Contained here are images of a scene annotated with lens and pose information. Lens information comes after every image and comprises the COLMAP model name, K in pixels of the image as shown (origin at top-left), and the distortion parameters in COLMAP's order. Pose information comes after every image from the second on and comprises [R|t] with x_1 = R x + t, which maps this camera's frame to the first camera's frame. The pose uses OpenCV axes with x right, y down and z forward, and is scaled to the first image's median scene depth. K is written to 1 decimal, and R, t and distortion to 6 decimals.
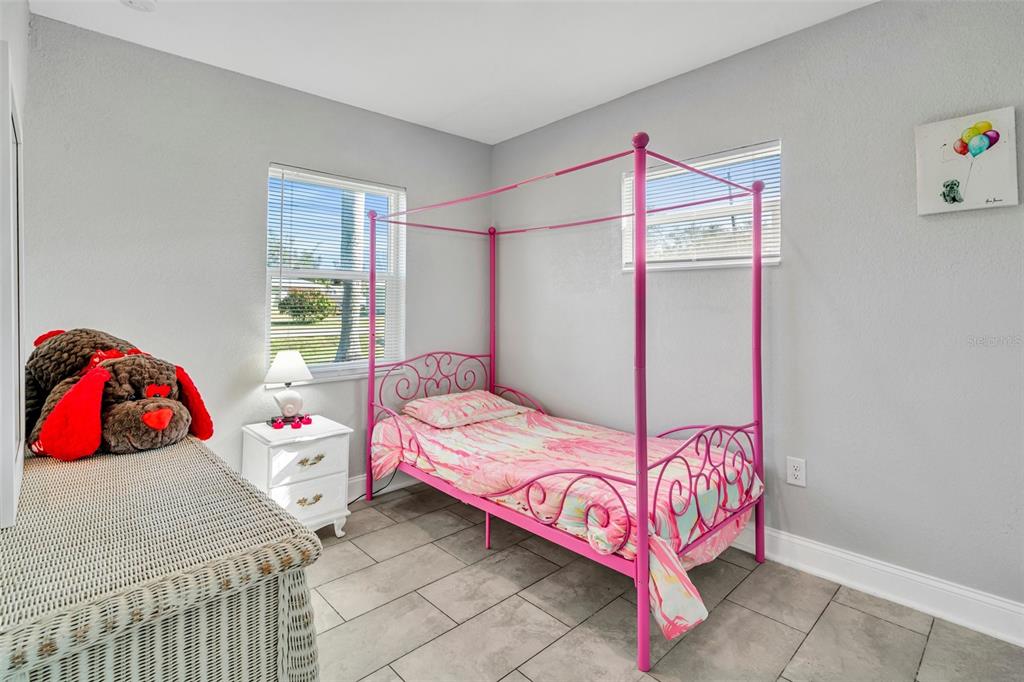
lens RADIAL K [[492.4, 0, 512.5], [0, 492.4, 284.8], [0, 0, 1]] dist [0.001106, 0.000018]
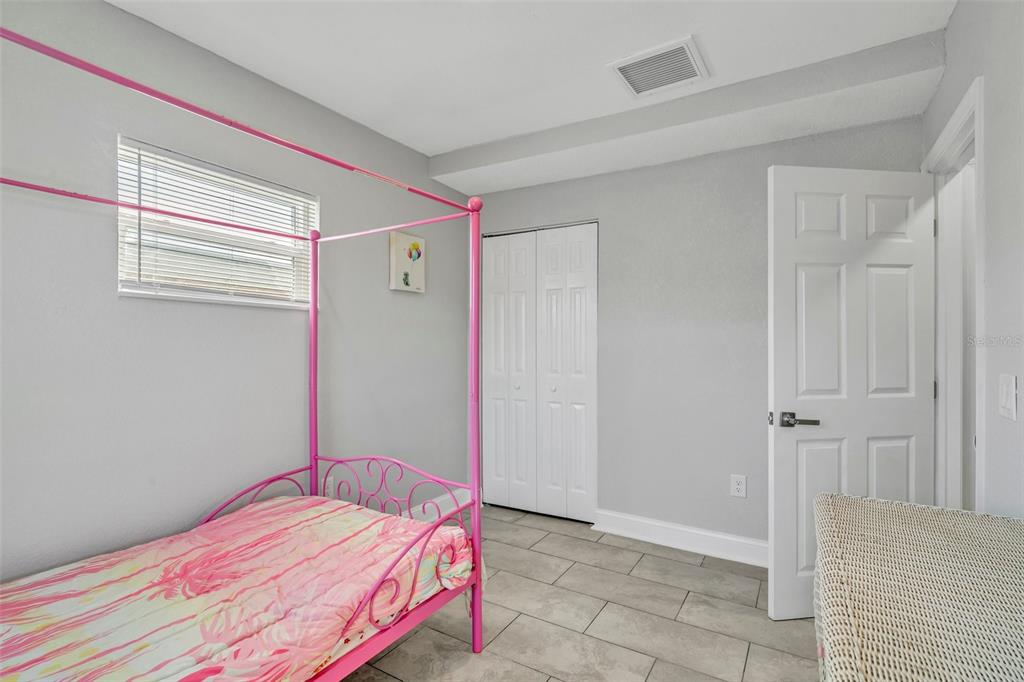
lens RADIAL K [[477.4, 0, 512.0], [0, 477.4, 341.0], [0, 0, 1]] dist [0.000311, -0.000039]
pose [[-0.258417, 0.011548, 0.965964, -0.751893], [-0.035004, 0.999160, -0.021309, 0.041848], [-0.965399, -0.039319, -0.257796, 1.066160]]
